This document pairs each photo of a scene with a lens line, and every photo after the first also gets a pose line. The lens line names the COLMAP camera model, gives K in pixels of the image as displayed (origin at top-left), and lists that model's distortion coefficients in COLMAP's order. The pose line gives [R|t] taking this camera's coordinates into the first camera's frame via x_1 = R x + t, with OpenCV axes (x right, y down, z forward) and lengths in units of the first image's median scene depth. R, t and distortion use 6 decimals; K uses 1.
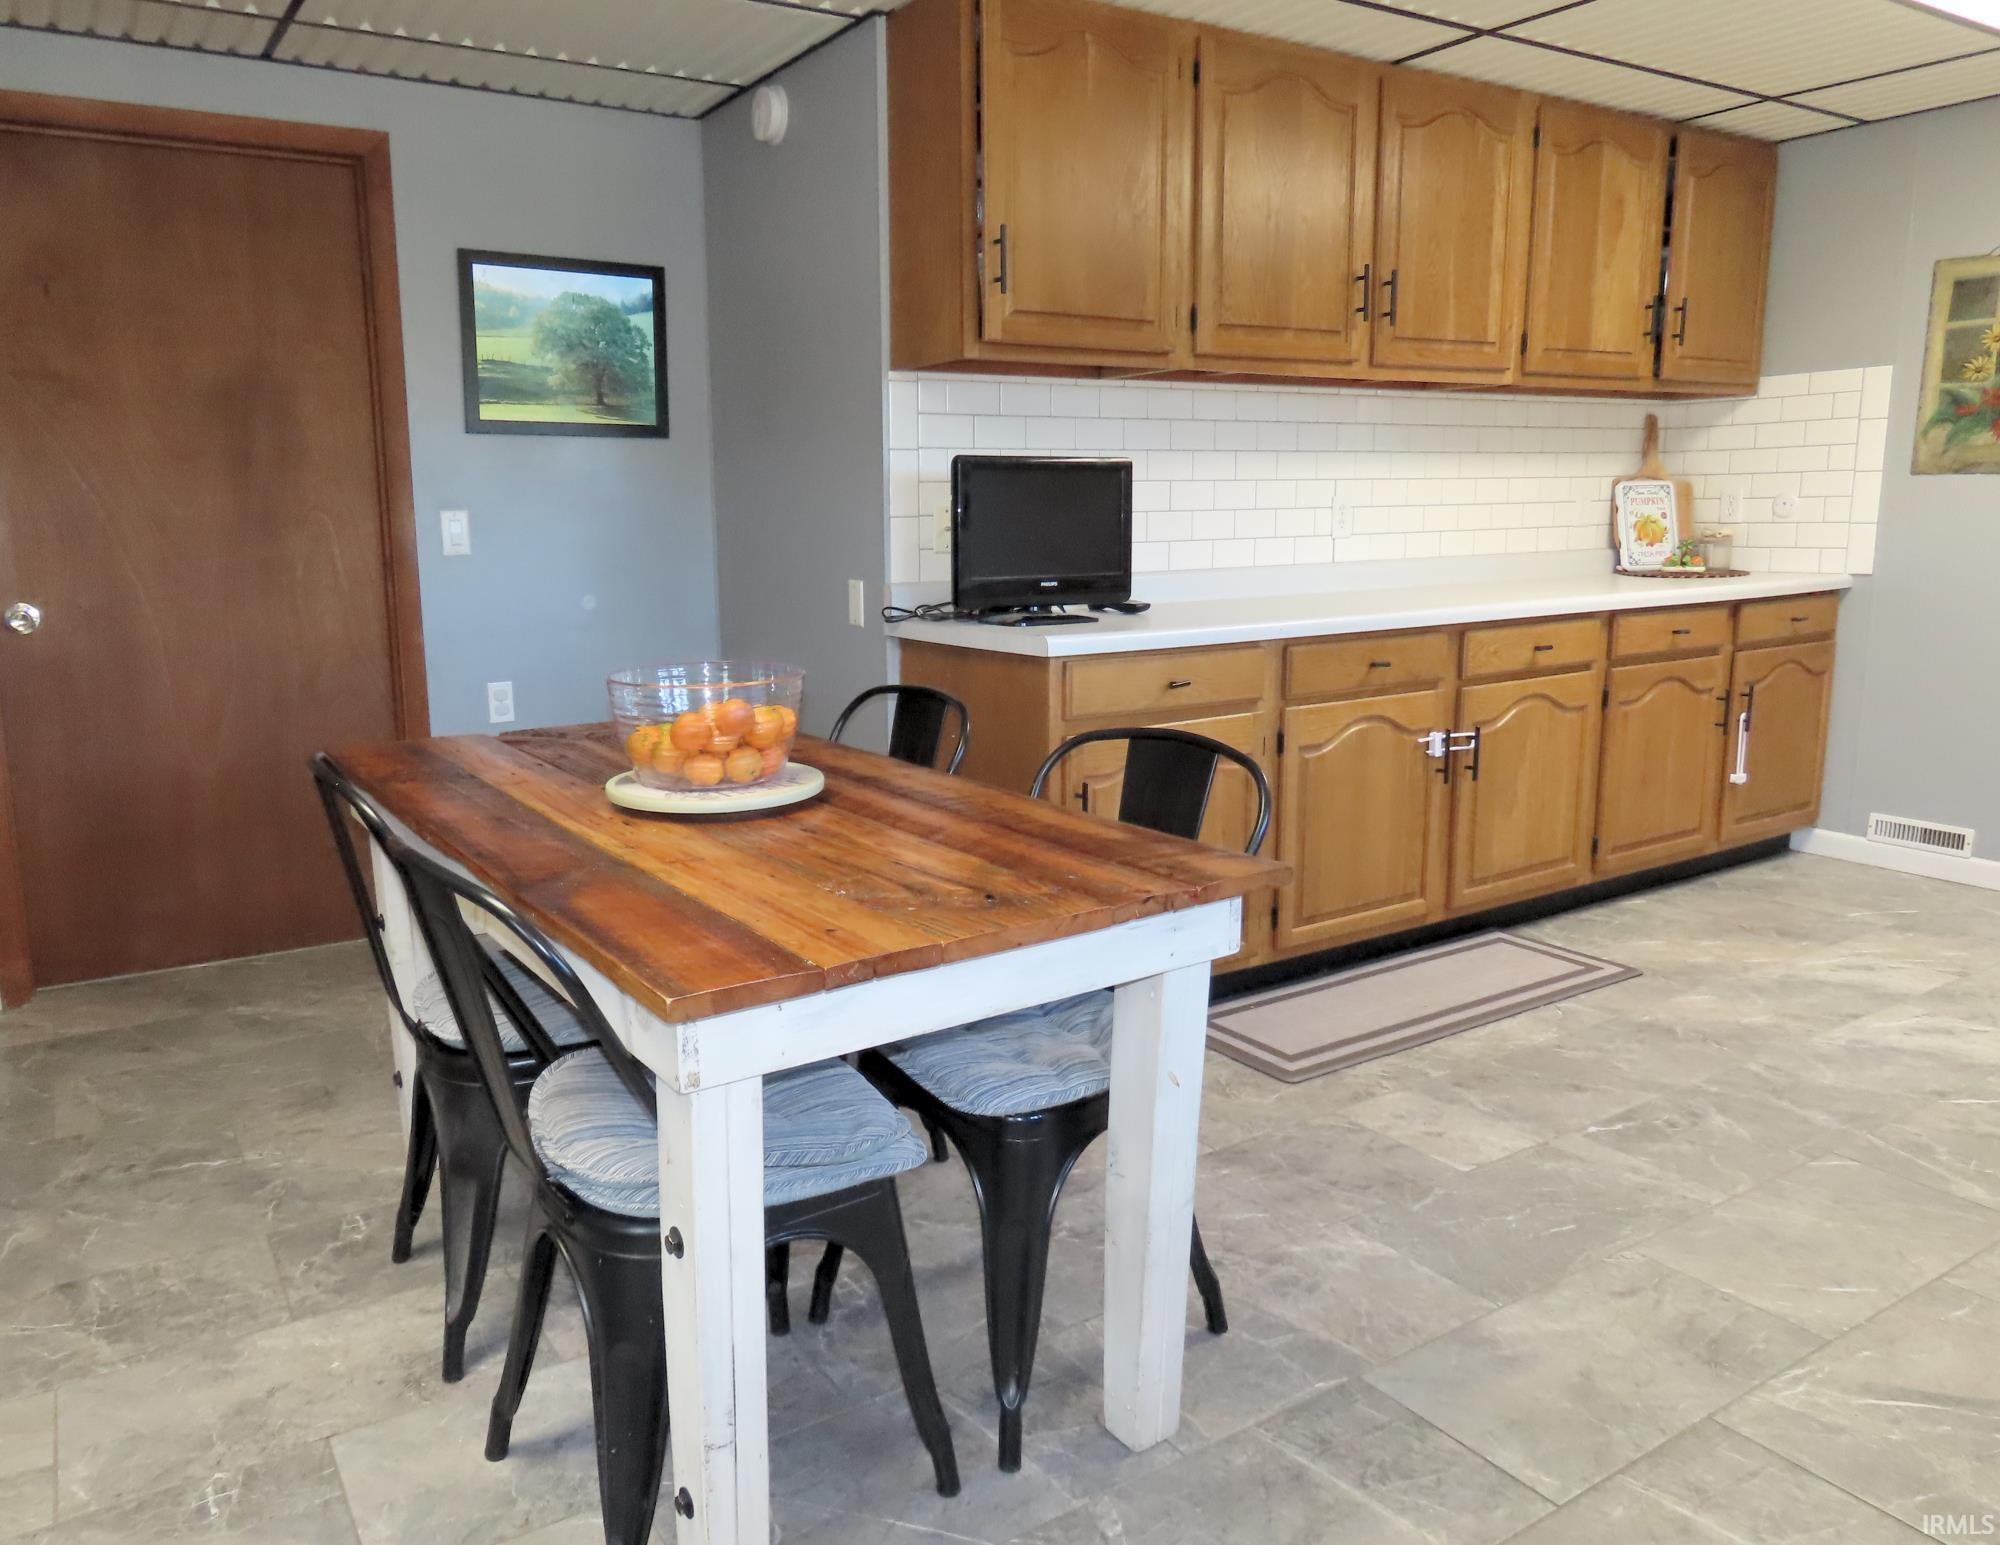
lens RADIAL K [[1436.0, 0, 969.7], [0, 1436.0, 761.6], [0, 0, 1]] dist [0.002963, -0.004876]
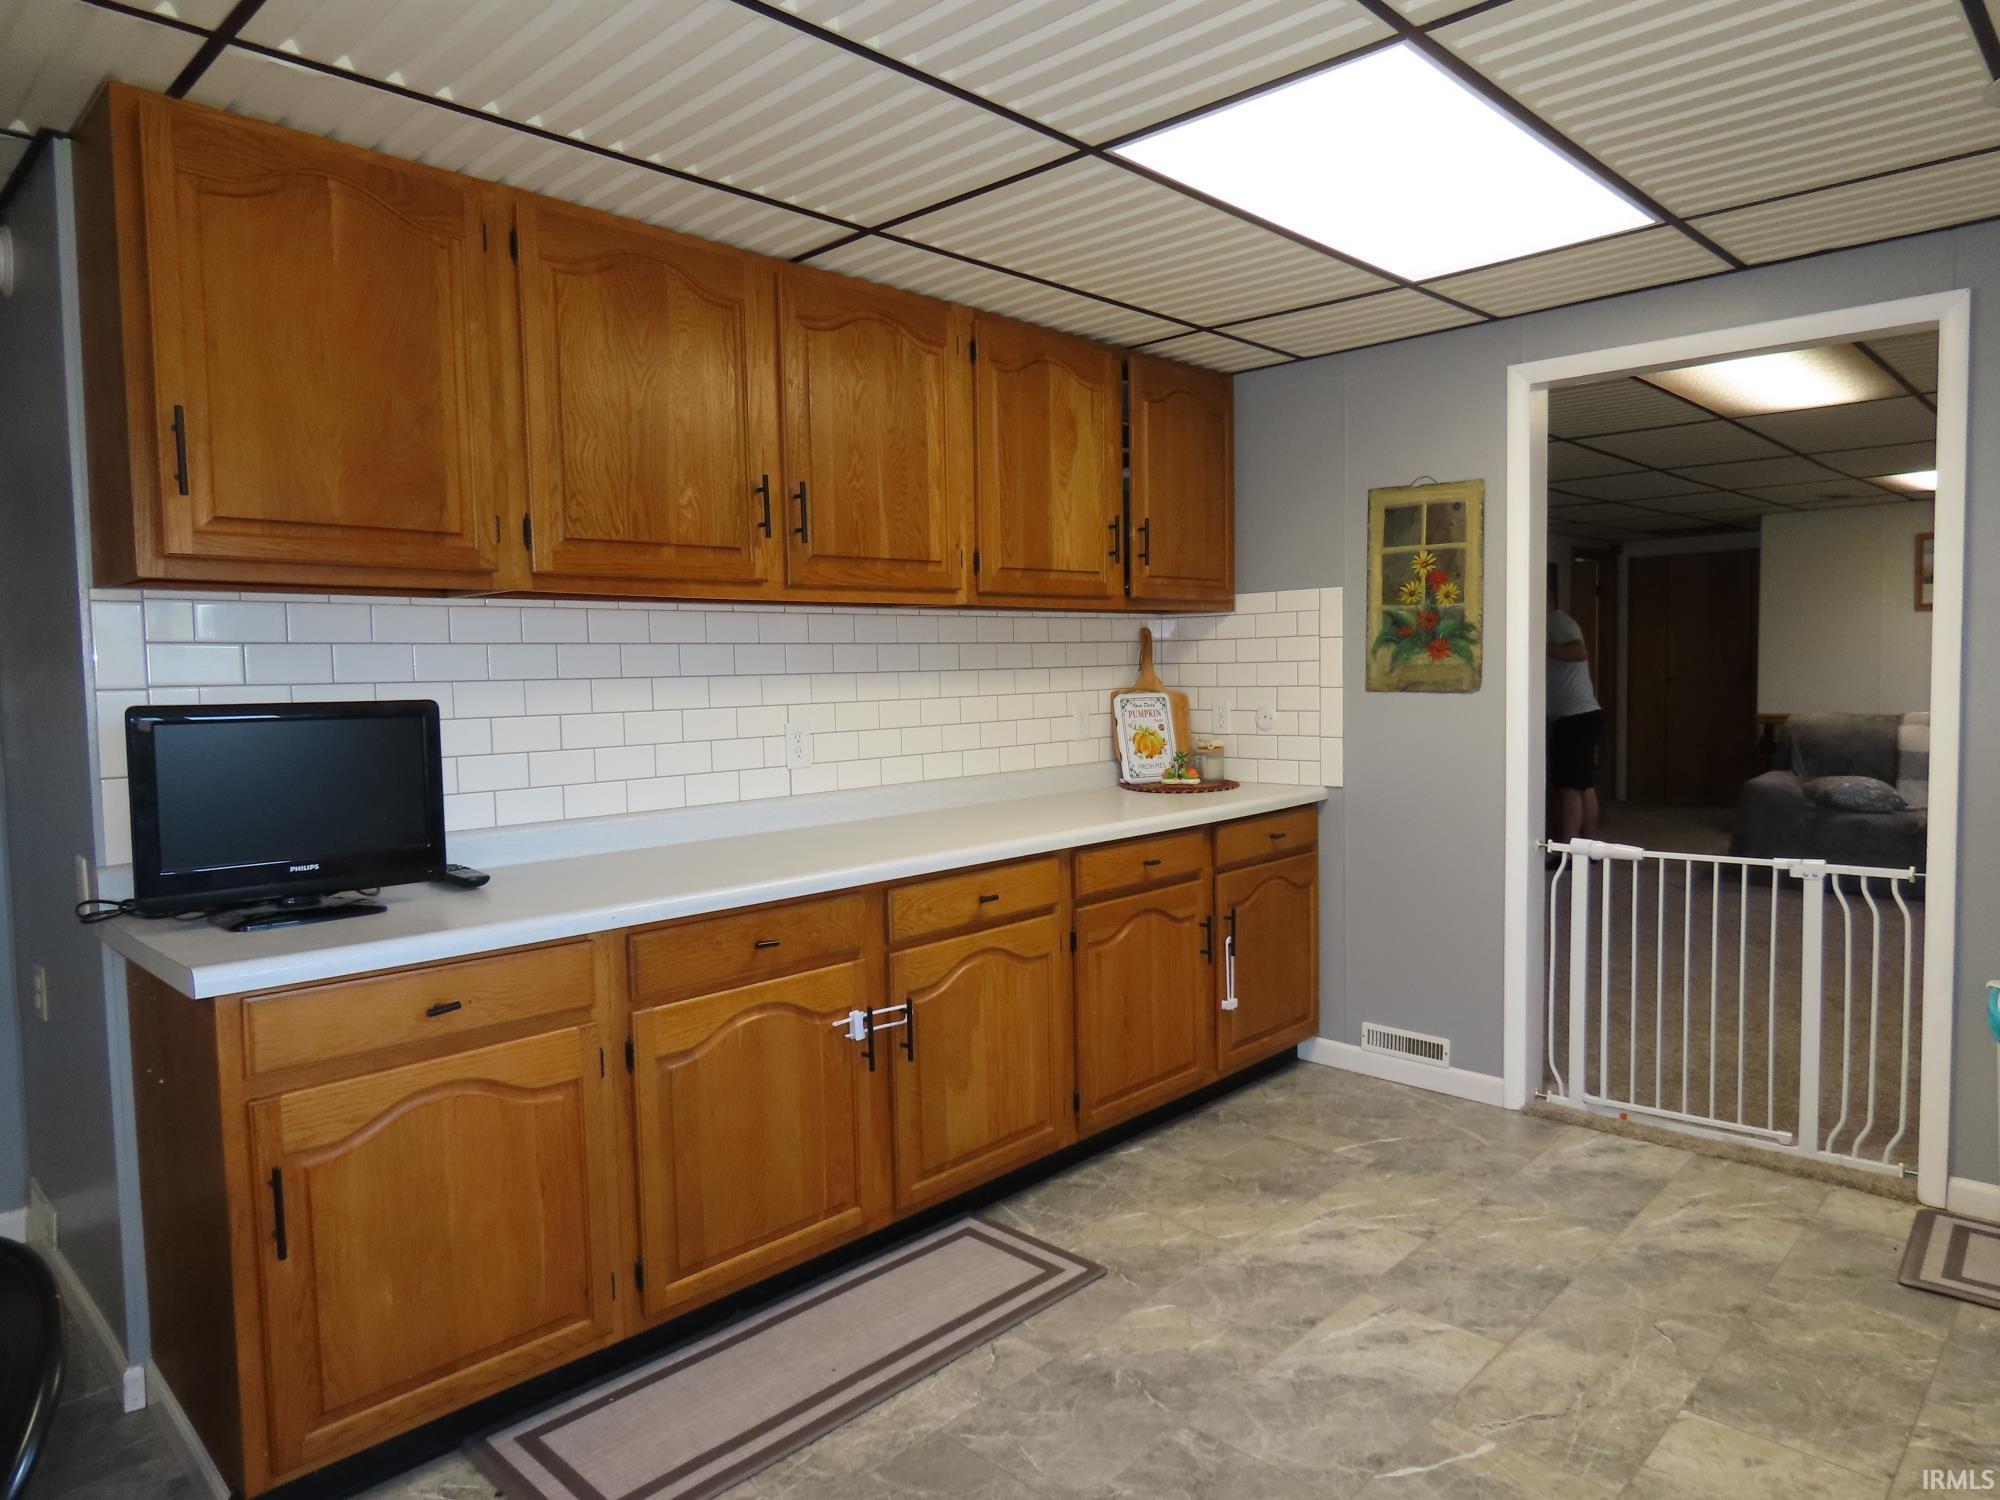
lens RADIAL K [[1360.2, 0, 1006.3], [0, 1360.2, 769.8], [0, 0, 1]] dist [0.002954, 0.003967]
pose [[0.964879, -0.022422, 0.261736, 0.183407], [0.052358, 0.992775, -0.107968, -0.063868], [-0.257424, 0.117880, 0.959081, 0.170103]]
